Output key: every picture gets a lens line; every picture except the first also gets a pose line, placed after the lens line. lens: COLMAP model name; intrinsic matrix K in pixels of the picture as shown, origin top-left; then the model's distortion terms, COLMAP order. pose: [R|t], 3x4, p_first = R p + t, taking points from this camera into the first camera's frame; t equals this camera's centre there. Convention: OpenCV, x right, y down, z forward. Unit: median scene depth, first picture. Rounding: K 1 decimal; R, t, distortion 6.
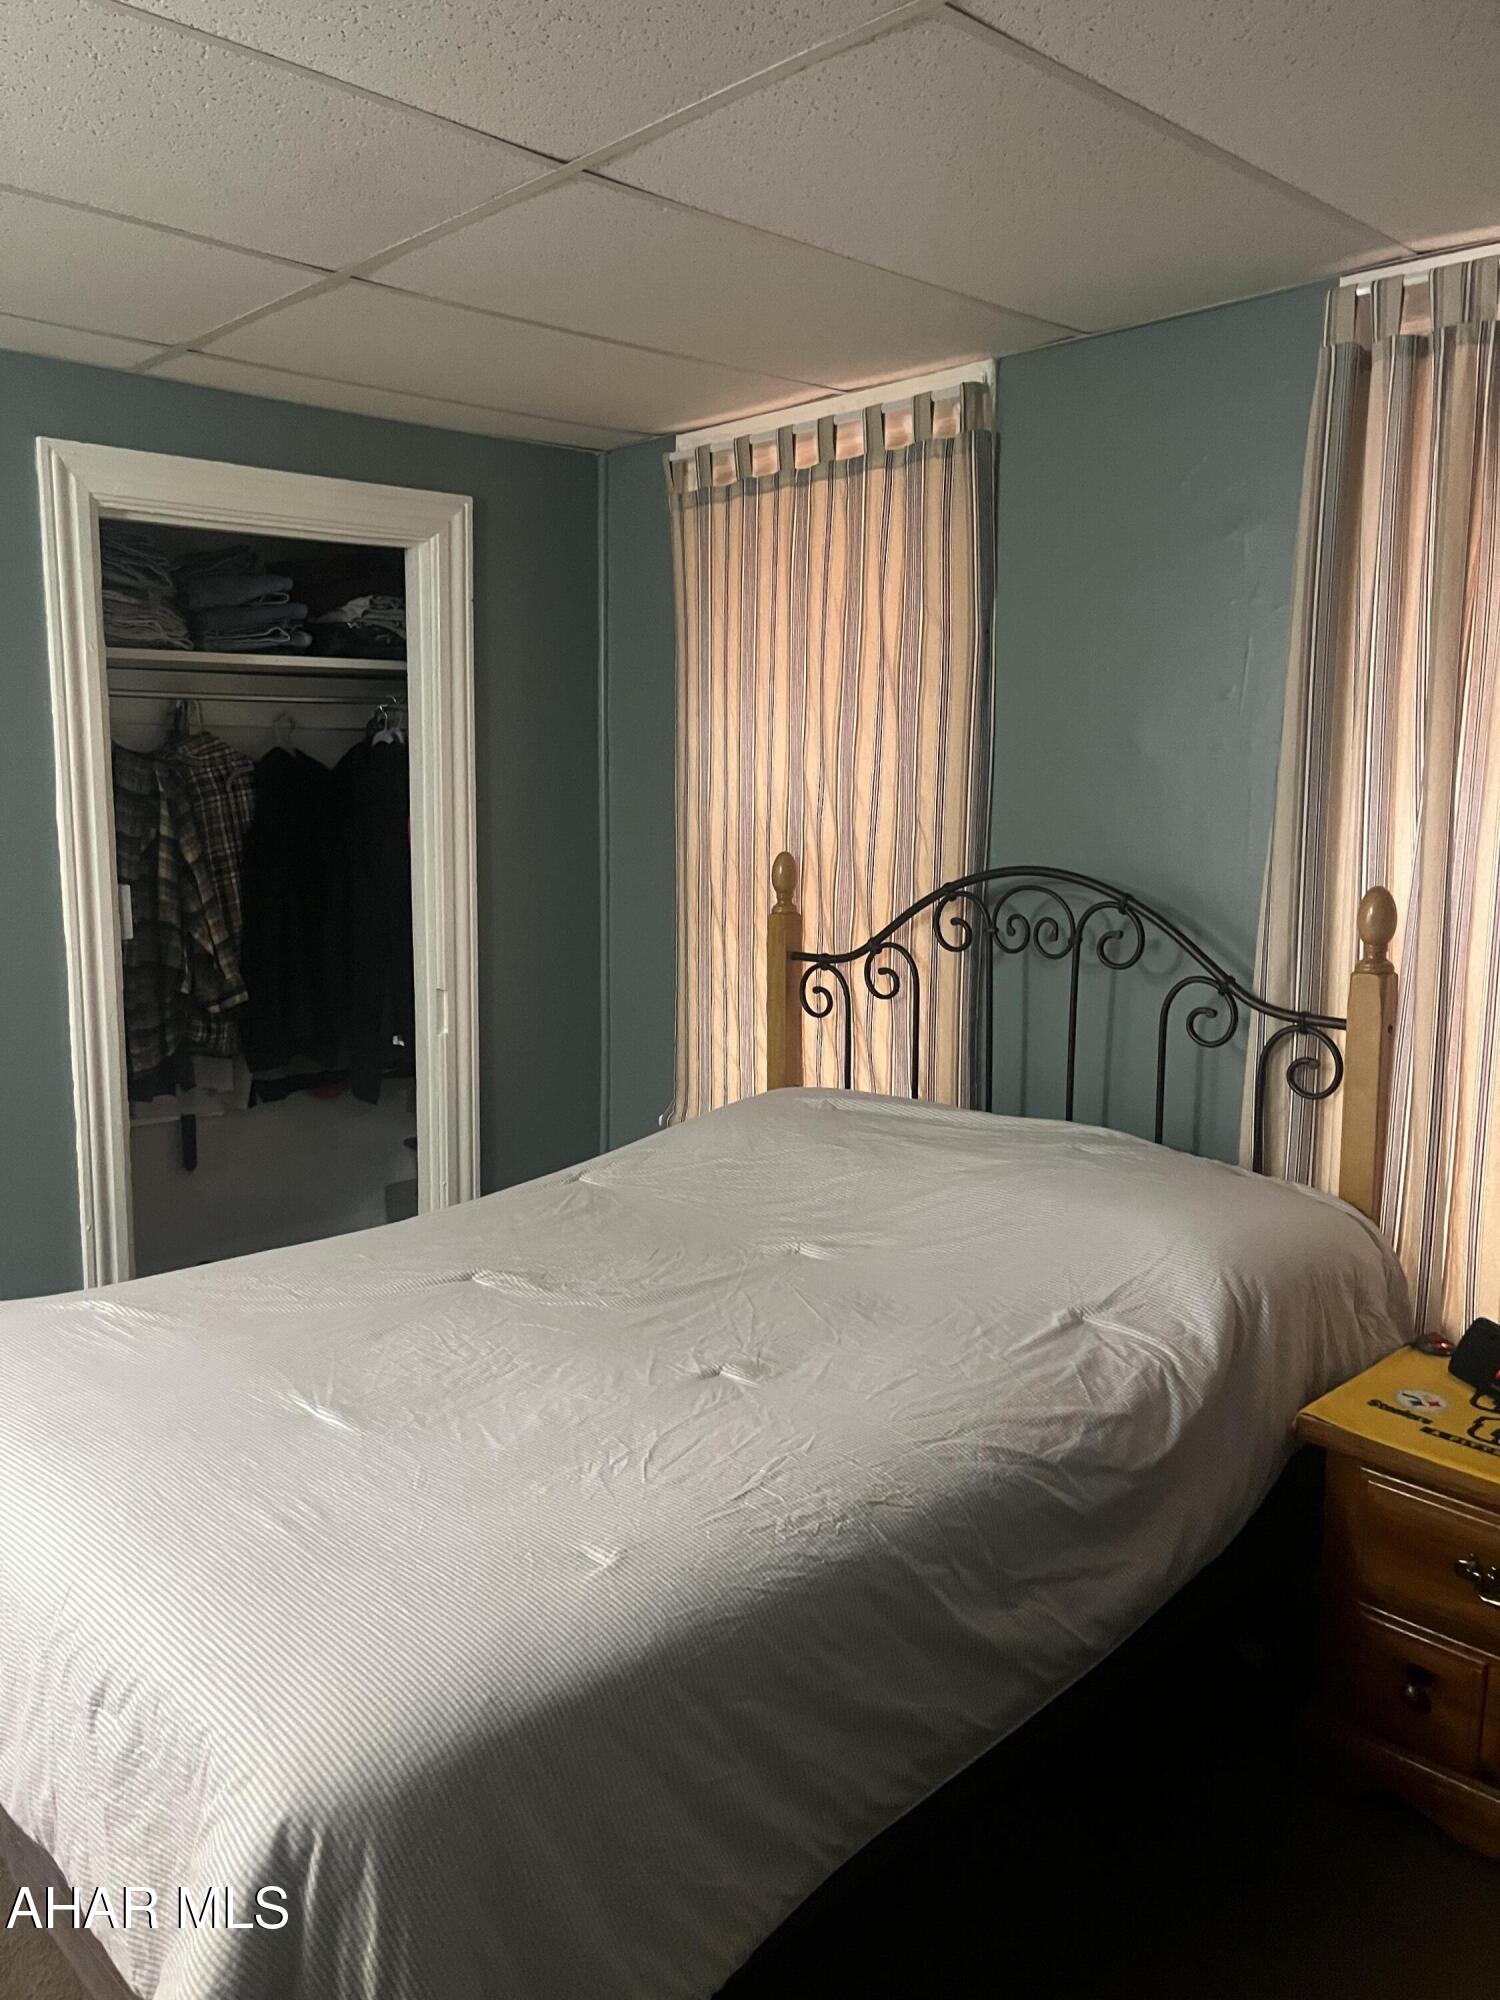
lens RADIAL K [[1520.2, 0, 744.3], [0, 1520.2, 1015.5], [0, 0, 1]] dist [0.041108, -0.063572]
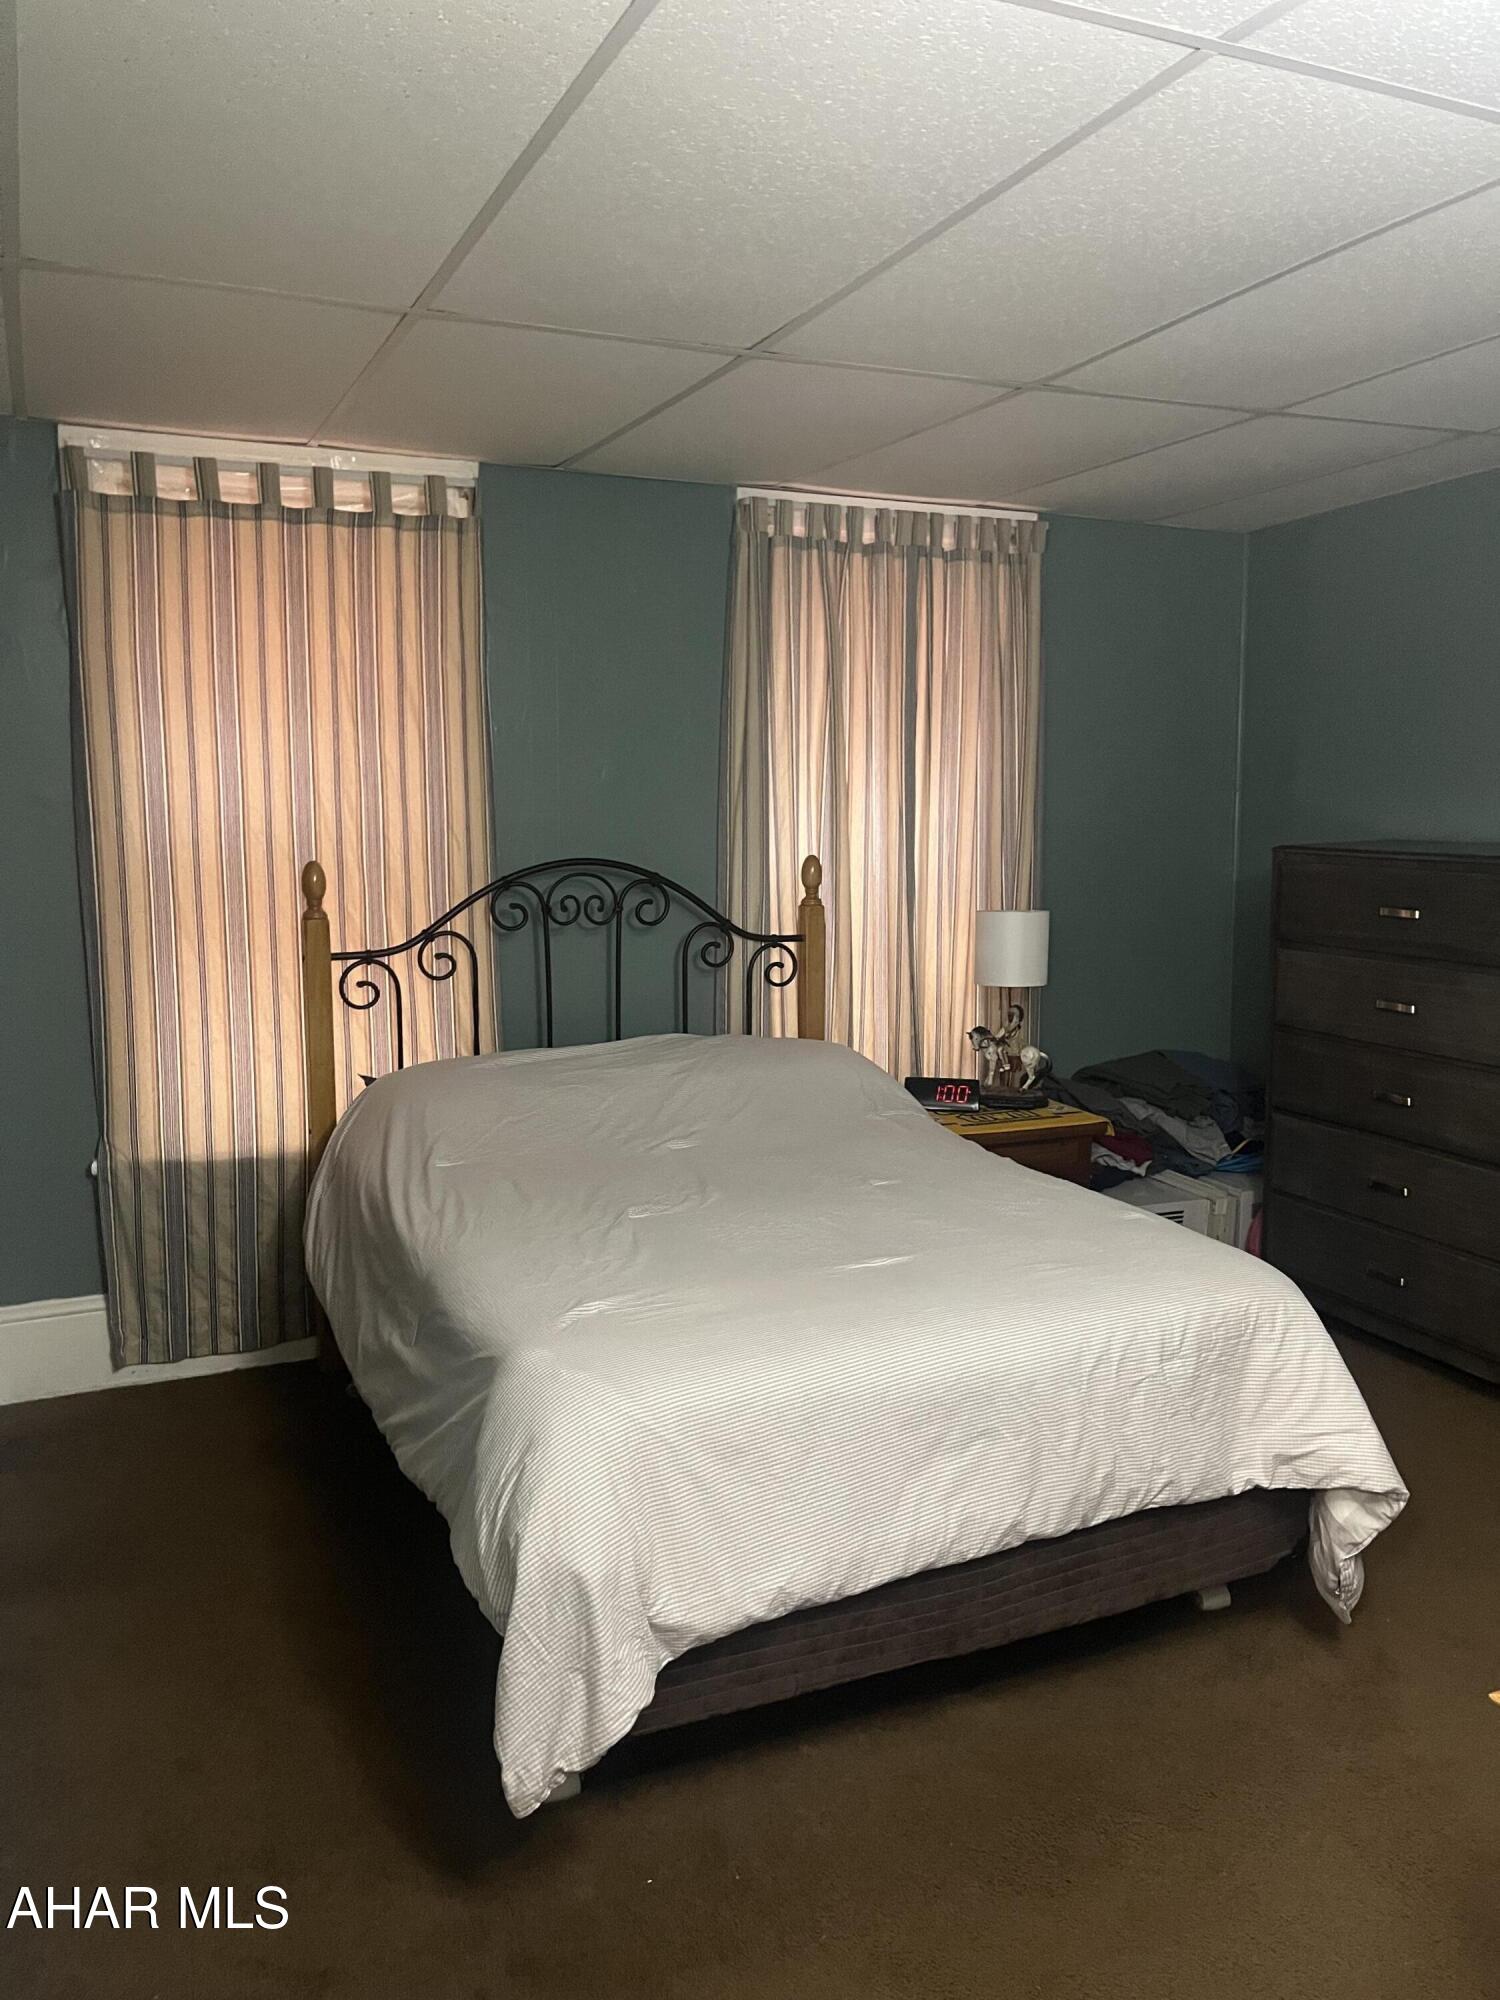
lens RADIAL K [[1520.2, 0, 744.3], [0, 1520.2, 1015.5], [0, 0, 1]] dist [0.041108, -0.063572]
pose [[0.345311, -0.141220, 0.927802, -0.947155], [0.146848, 0.984567, 0.095206, -0.062761], [-0.926928, 0.103370, 0.360719, 0.365425]]
